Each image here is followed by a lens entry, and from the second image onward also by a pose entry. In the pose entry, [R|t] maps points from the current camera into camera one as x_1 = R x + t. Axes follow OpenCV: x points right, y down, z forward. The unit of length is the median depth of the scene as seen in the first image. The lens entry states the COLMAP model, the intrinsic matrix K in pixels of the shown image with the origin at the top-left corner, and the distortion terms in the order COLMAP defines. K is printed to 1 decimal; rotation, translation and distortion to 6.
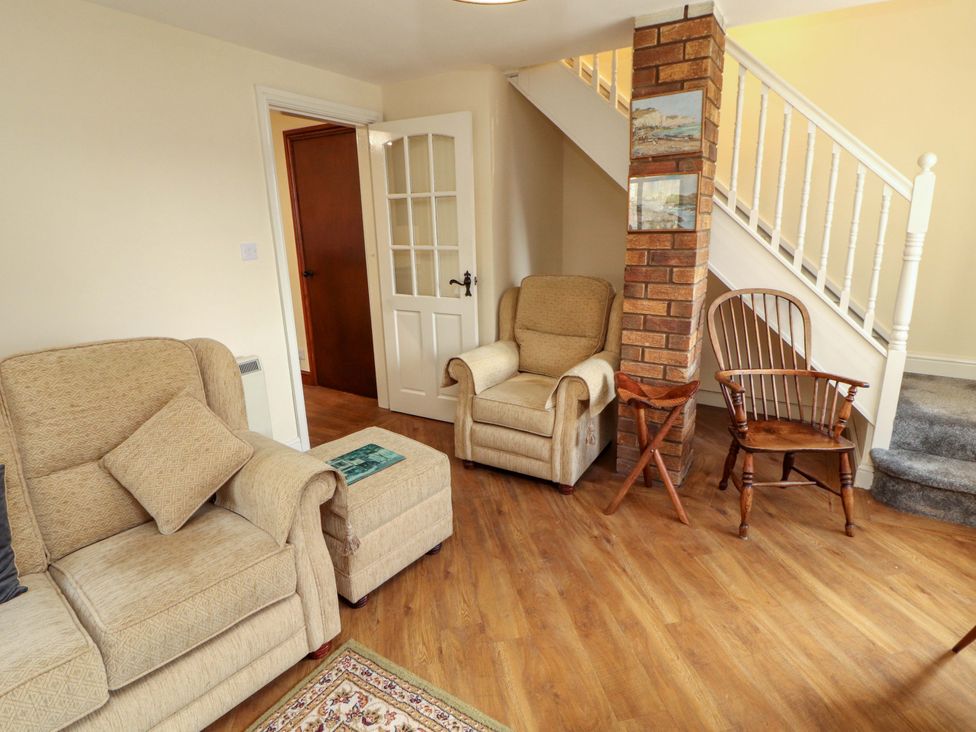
lens RADIAL K [[509.9, 0, 499.6], [0, 509.9, 341.4], [0, 0, 1]] dist [-0.002031, -0.000694]
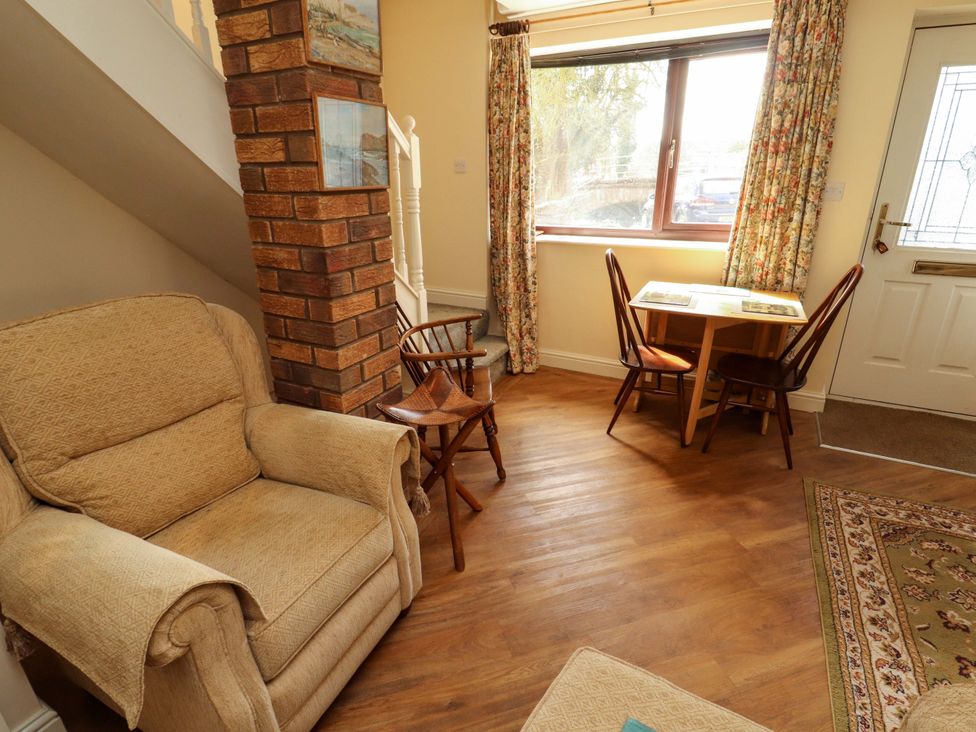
lens RADIAL K [[510.2, 0, 491.4], [0, 510.2, 367.9], [0, 0, 1]] dist [0.000460, -0.012514]
pose [[-0.084309, -0.332131, 0.939458, -0.423156], [0.246165, 0.906649, 0.342623, -0.191798], [-0.965554, 0.260148, 0.005321, 0.899532]]
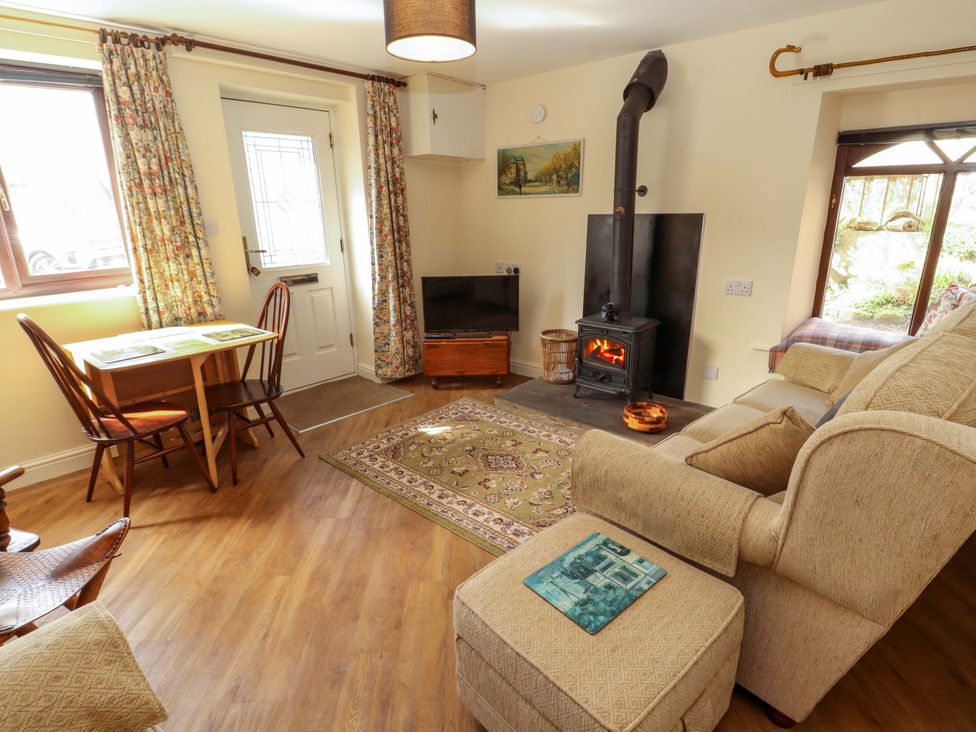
lens RADIAL K [[508.2, 0, 488.9], [0, 508.2, 364.4], [0, 0, 1]] dist [0.001563, -0.011910]
pose [[-0.983903, -0.018541, 0.177740, -0.216999], [0.075474, 0.858434, 0.507340, -0.276982], [-0.161985, 0.512588, -0.843216, 1.216835]]
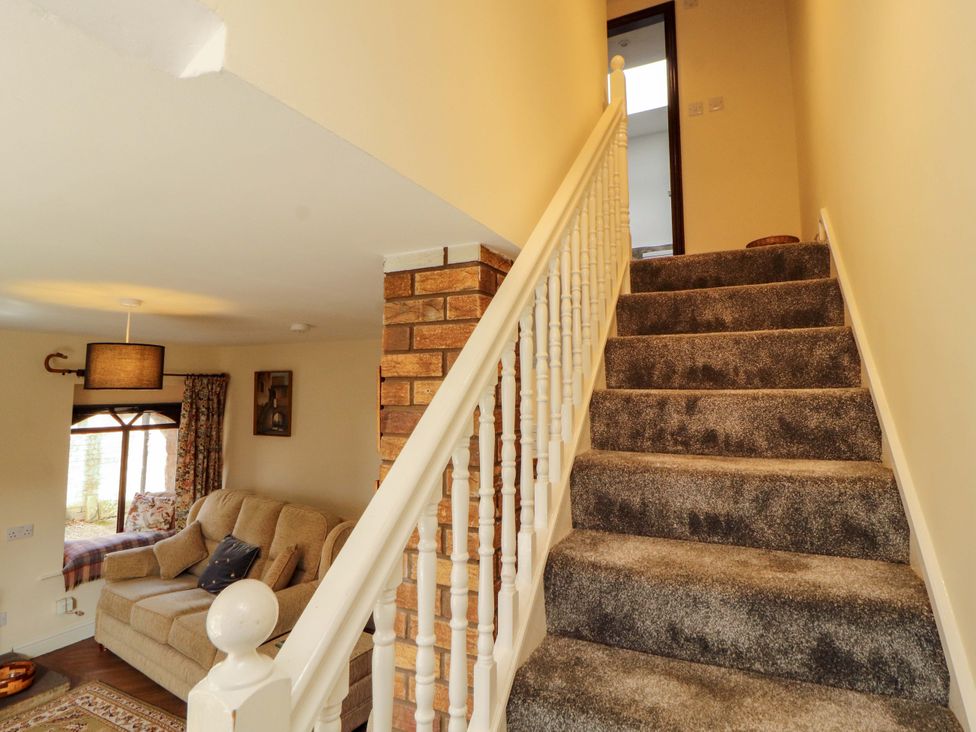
lens RADIAL K [[506.8, 0, 487.3], [0, 506.8, 346.2], [0, 0, 1]] dist [0.000061, -0.010678]
pose [[0.100305, -0.076853, -0.991984, 1.028400], [-0.240930, 0.965464, -0.099160, -0.450692], [0.965345, 0.248945, 0.078324, 0.993150]]
